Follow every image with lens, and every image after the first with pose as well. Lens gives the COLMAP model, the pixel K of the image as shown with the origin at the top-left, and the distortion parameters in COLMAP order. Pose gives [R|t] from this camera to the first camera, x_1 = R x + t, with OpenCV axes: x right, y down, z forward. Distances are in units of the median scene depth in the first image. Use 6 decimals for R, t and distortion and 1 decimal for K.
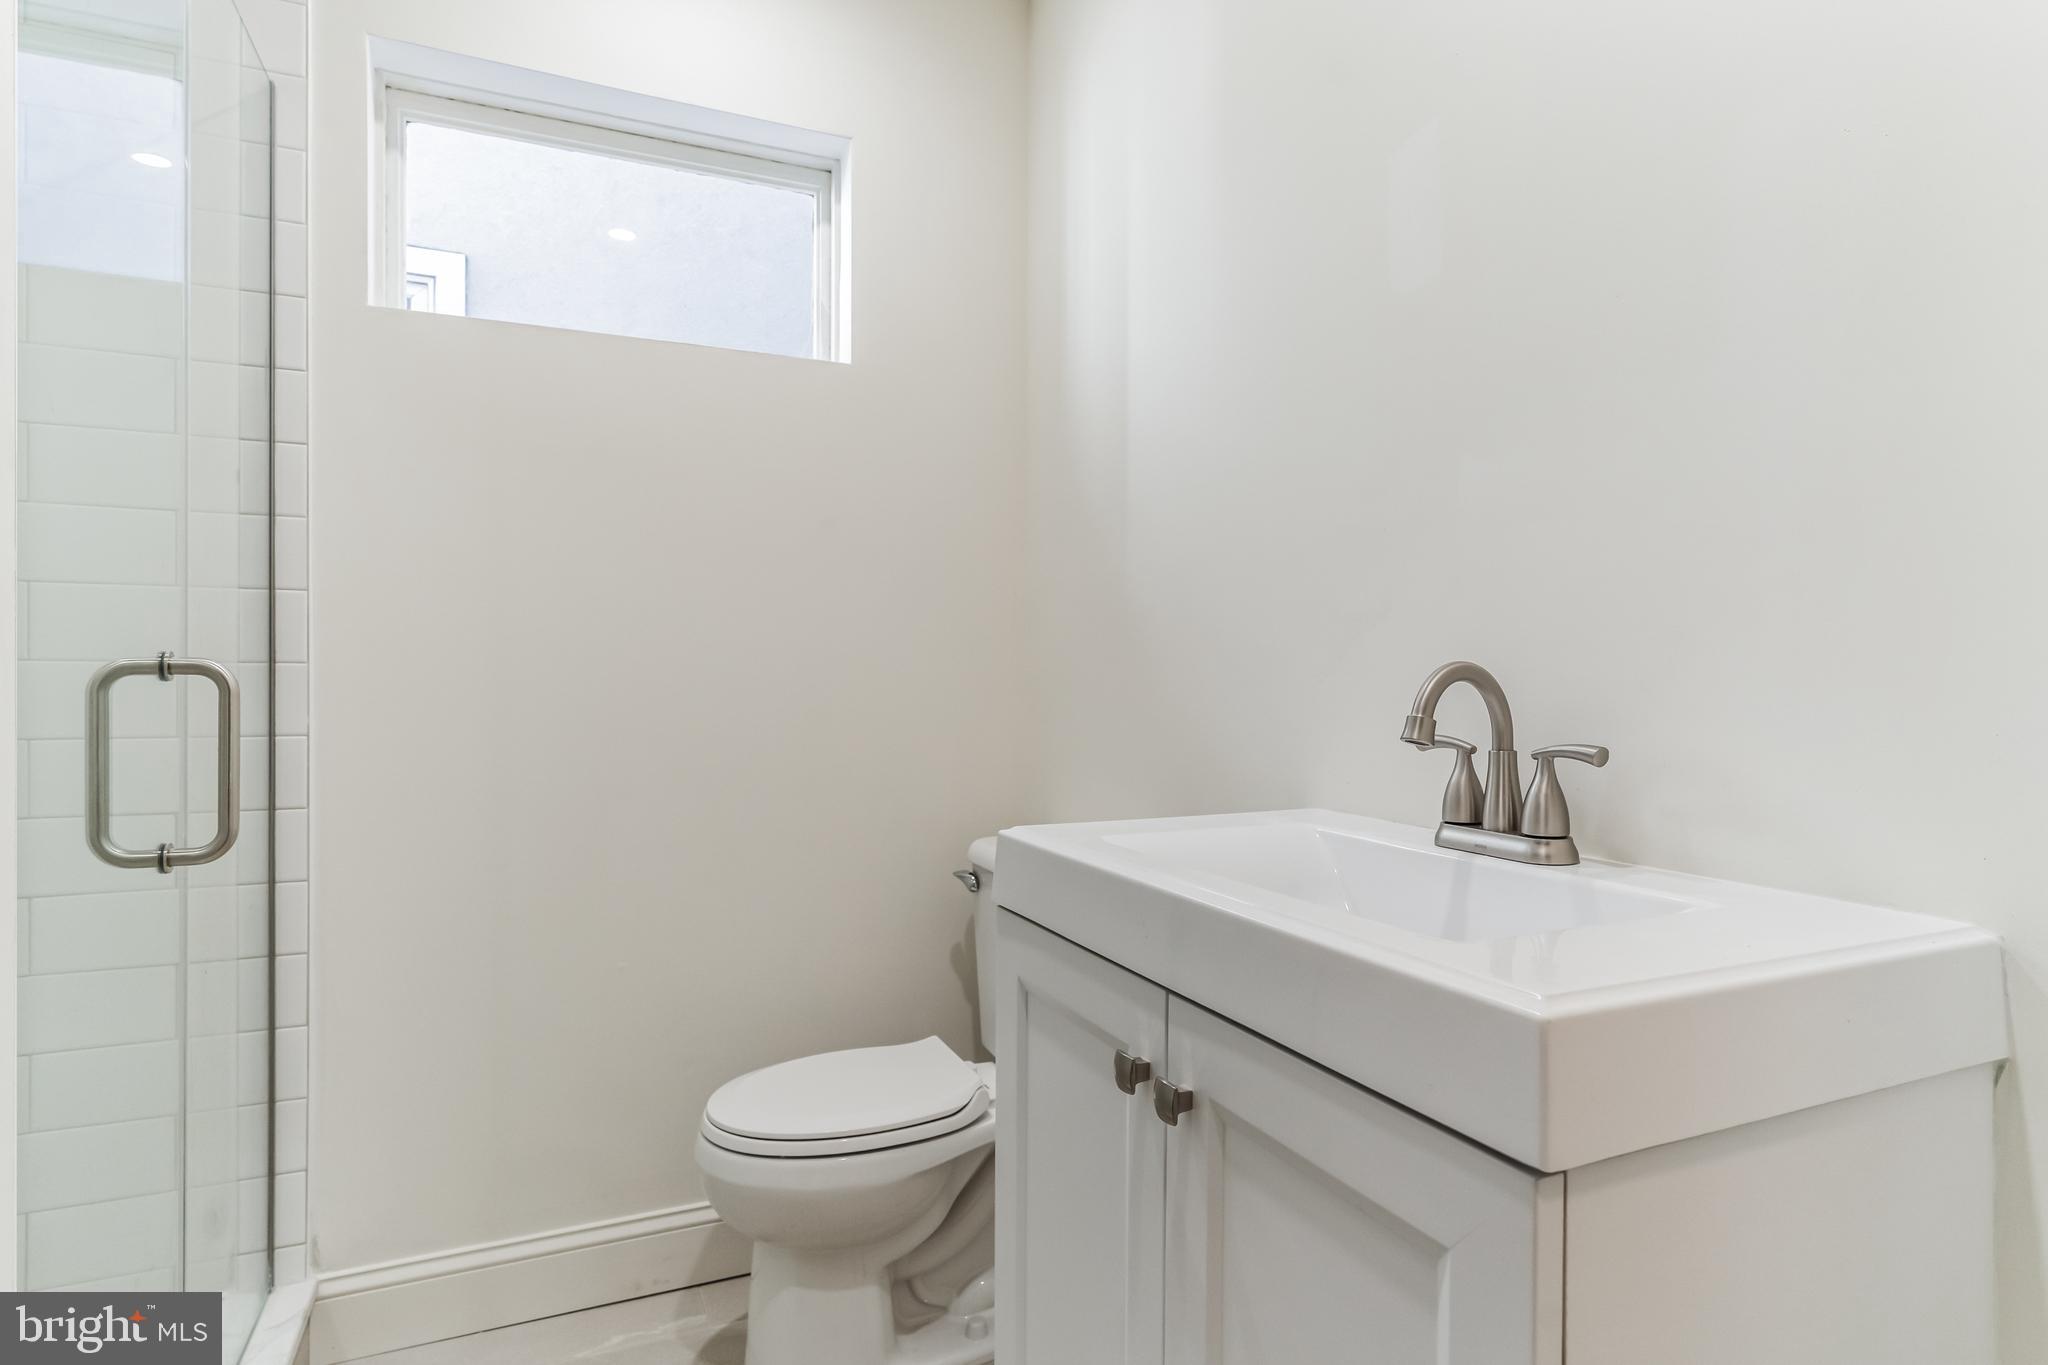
lens RADIAL K [[1138.1, 0, 1066.5], [0, 1138.1, 679.7], [0, 0, 1]] dist [-0.002138, 0.001189]
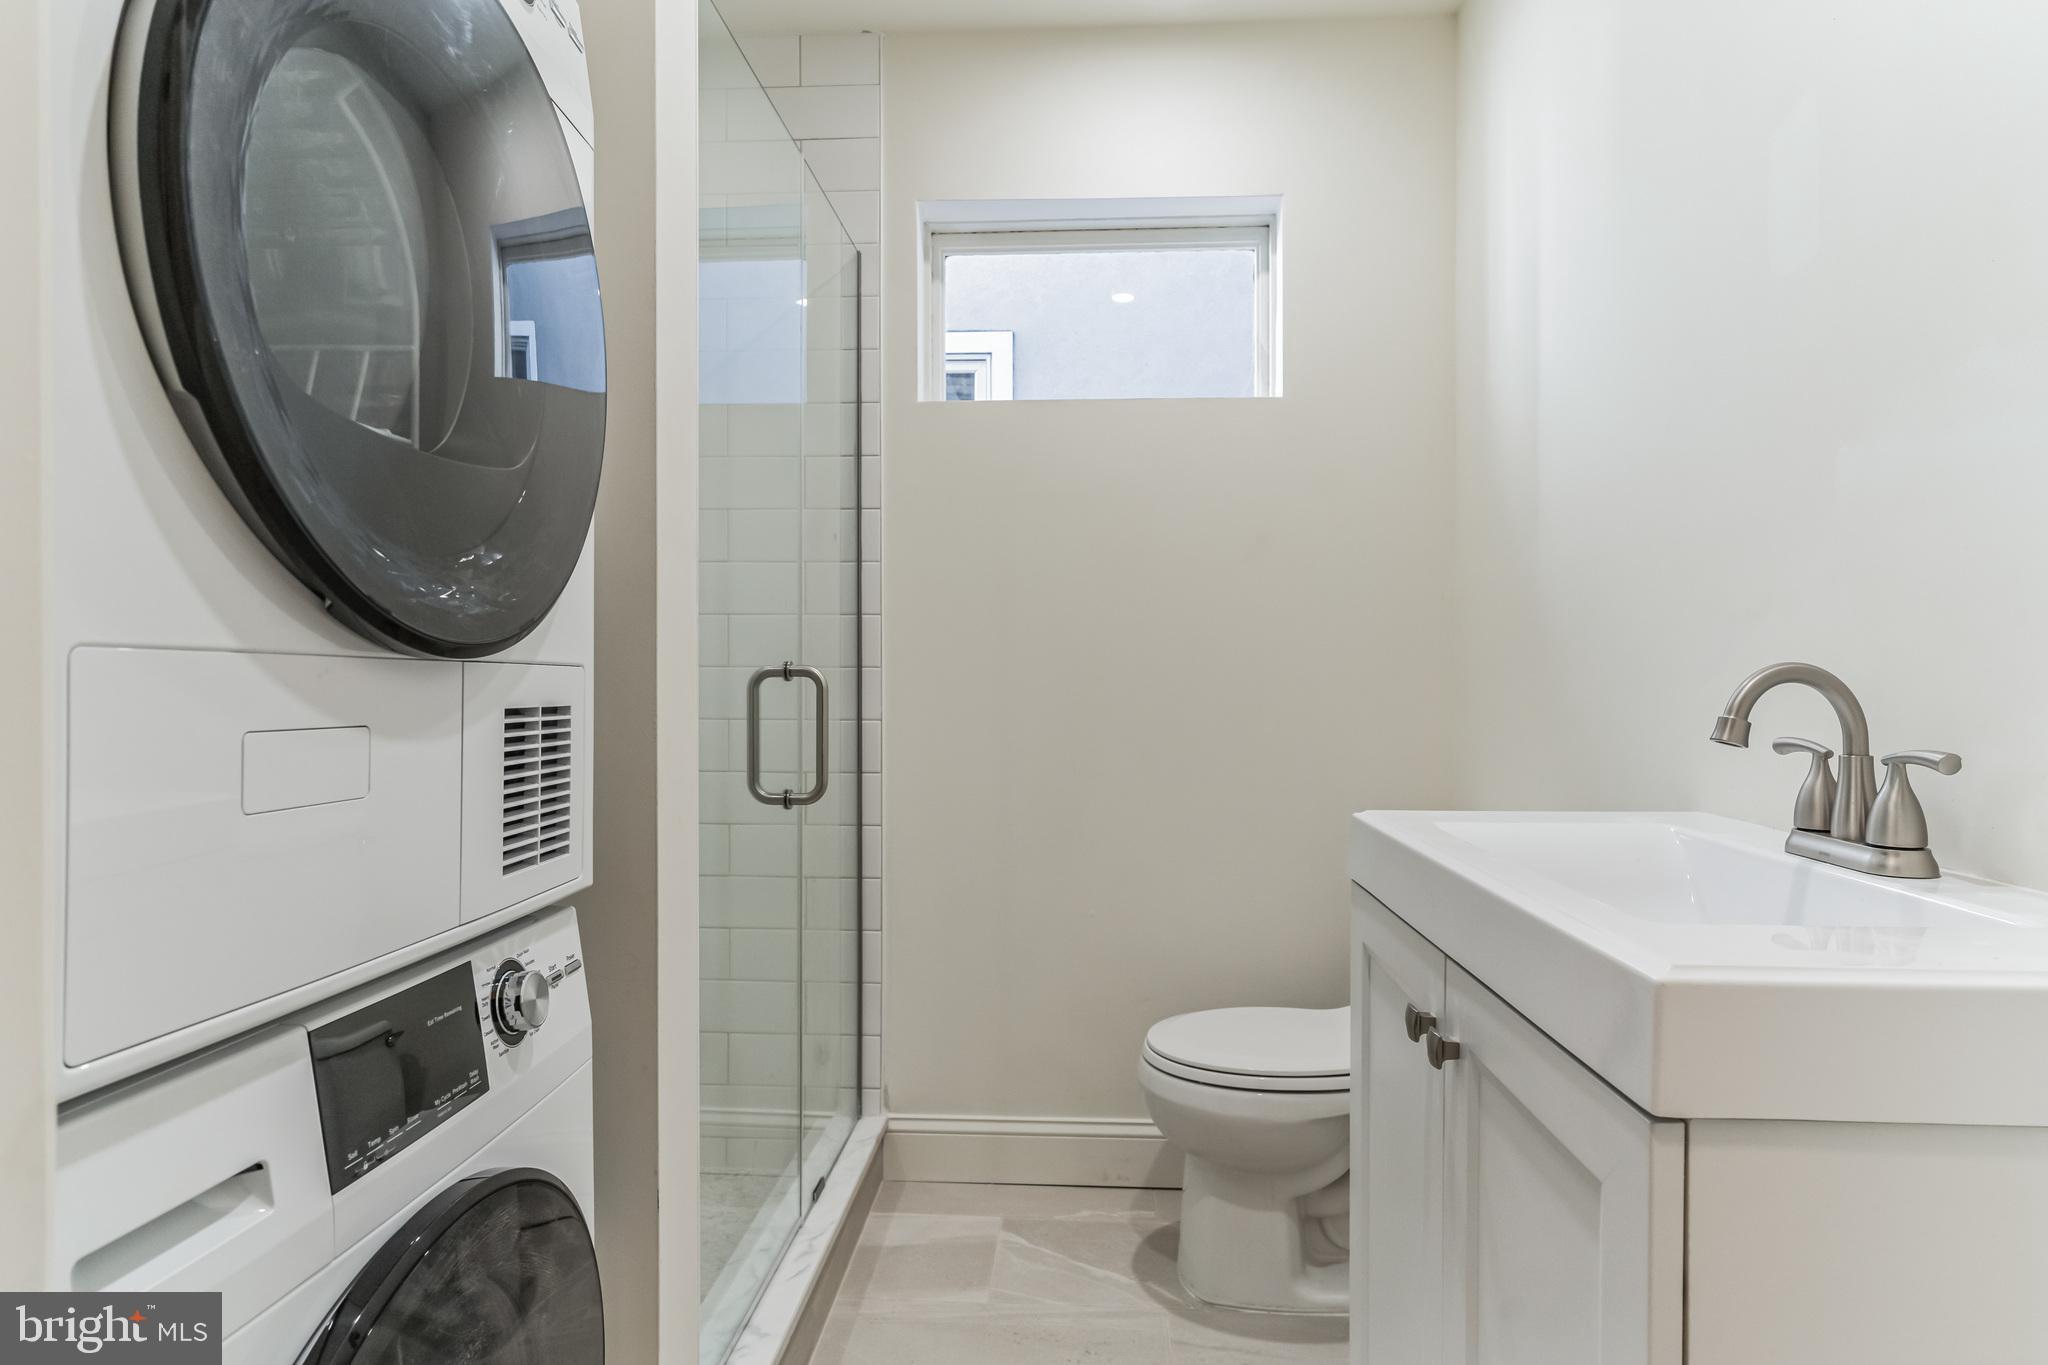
lens RADIAL K [[1138.1, 0, 1023.4], [0, 1138.1, 682.7], [0, 0, 1]] dist [-0.002138, 0.001189]
pose [[0.869899, 0.001774, -0.493227, 0.166831], [-0.000043, 0.999994, 0.003520, -0.001422], [0.493230, -0.003041, 0.869894, -0.116204]]
